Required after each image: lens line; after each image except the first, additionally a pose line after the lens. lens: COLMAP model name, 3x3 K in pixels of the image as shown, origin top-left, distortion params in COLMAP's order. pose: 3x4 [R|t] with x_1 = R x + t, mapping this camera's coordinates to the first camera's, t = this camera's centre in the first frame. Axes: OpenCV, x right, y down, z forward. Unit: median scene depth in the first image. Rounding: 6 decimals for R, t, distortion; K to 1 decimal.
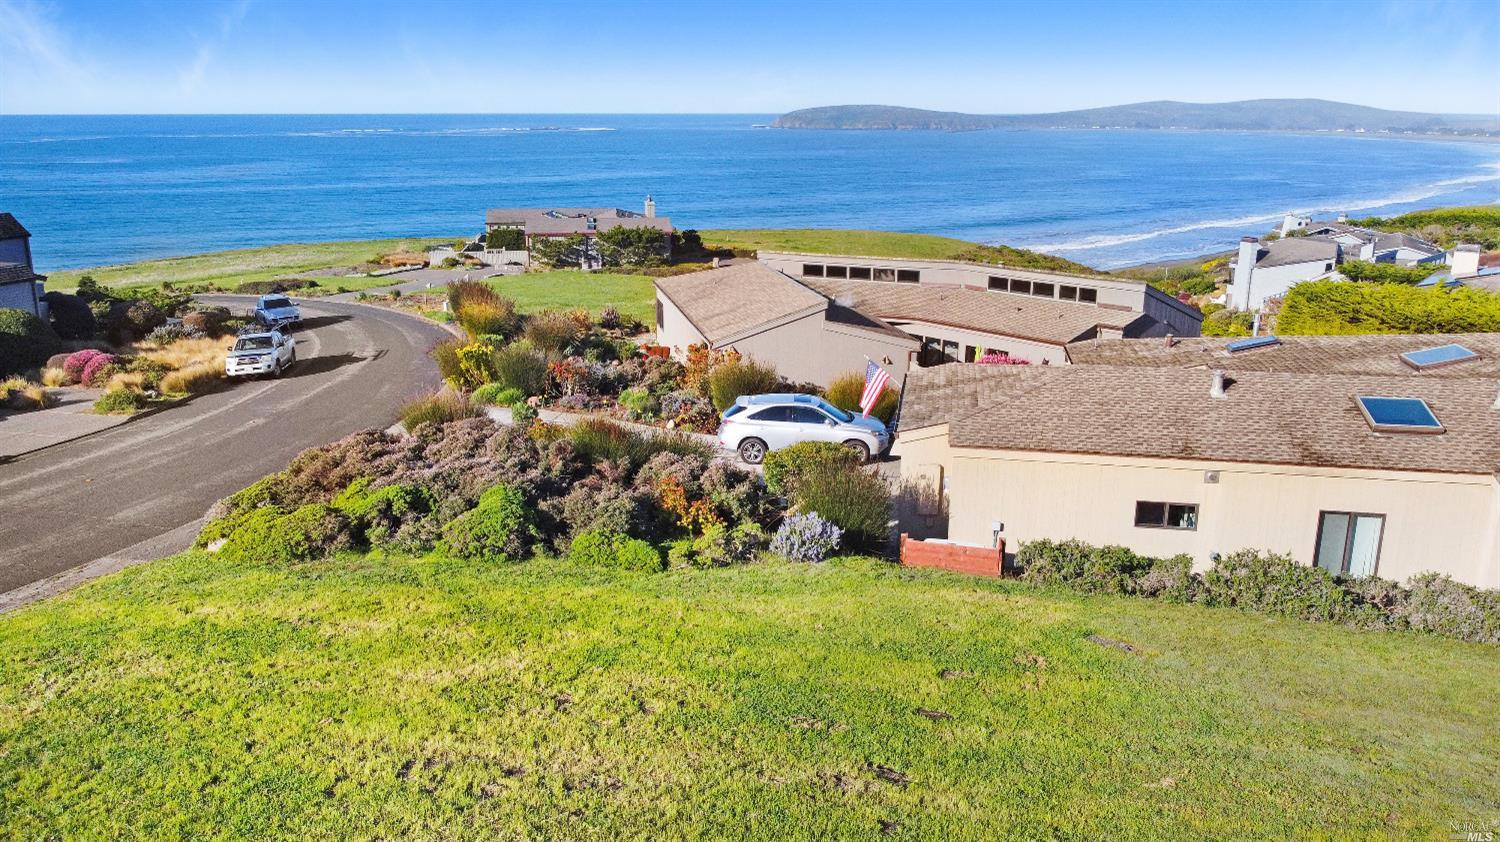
lens RADIAL K [[1144.9, 0, 736.0], [0, 1144.9, 410.7], [0, 0, 1]] dist [0.001060, -0.007092]
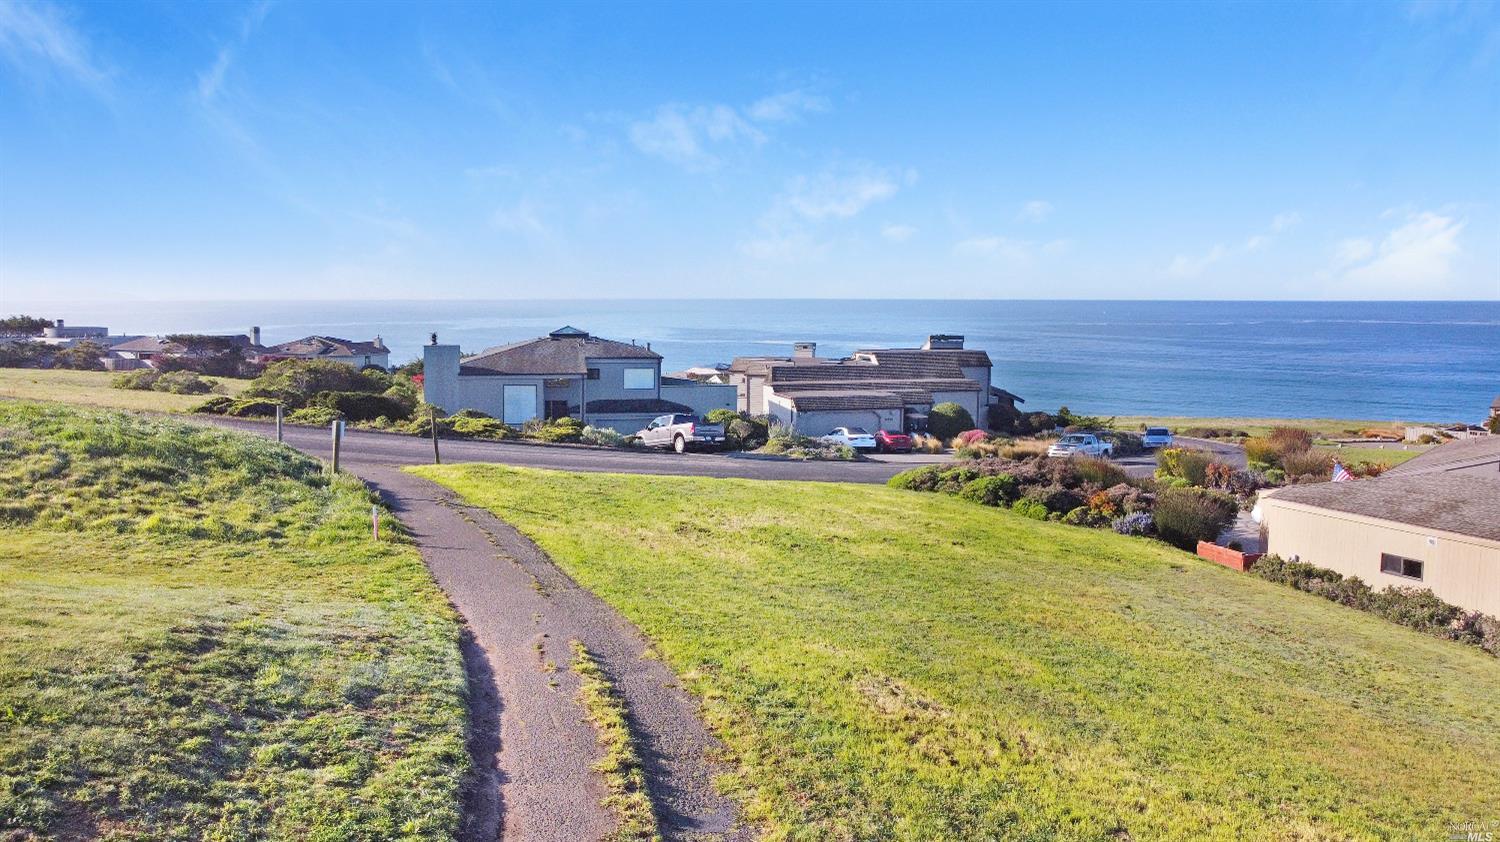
lens RADIAL K [[1144.9, 0, 726.5], [0, 1144.9, 402.2], [0, 0, 1]] dist [0.001060, -0.007092]
pose [[0.596293, 0.080688, -0.798702, 0.488631], [-0.210678, 0.975791, -0.058709, 0.074894], [0.774629, 0.203277, 0.598856, -0.250457]]
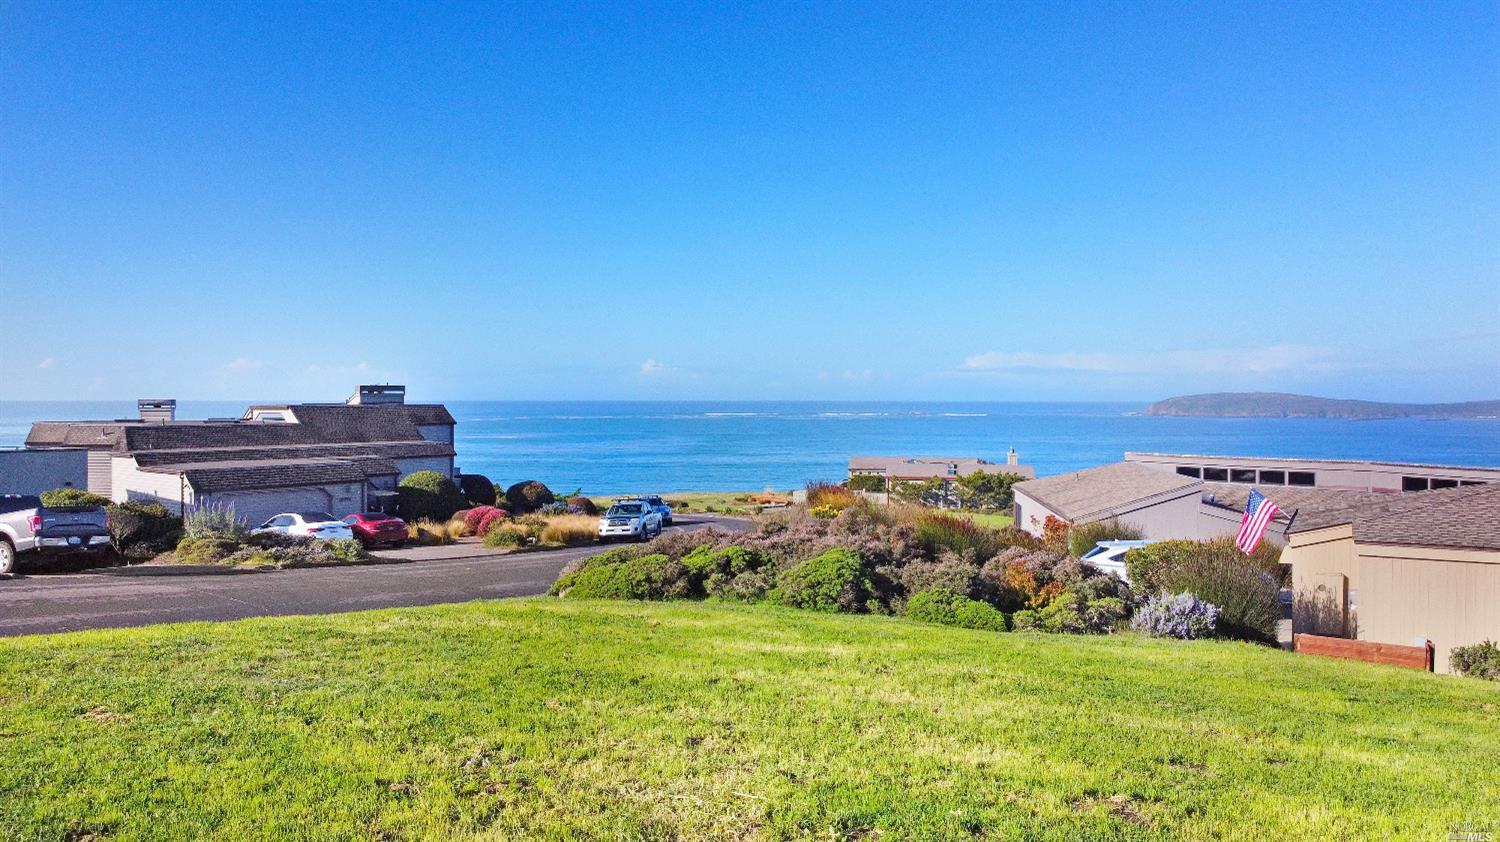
lens RADIAL K [[1144.9, 0, 731.0], [0, 1144.9, 414.2], [0, 0, 1]] dist [0.001060, -0.007092]
pose [[0.950067, 0.007078, -0.311967, 0.004871], [-0.081771, 0.970454, -0.227007, 0.086828], [0.301142, 0.241181, 0.922575, 0.022452]]
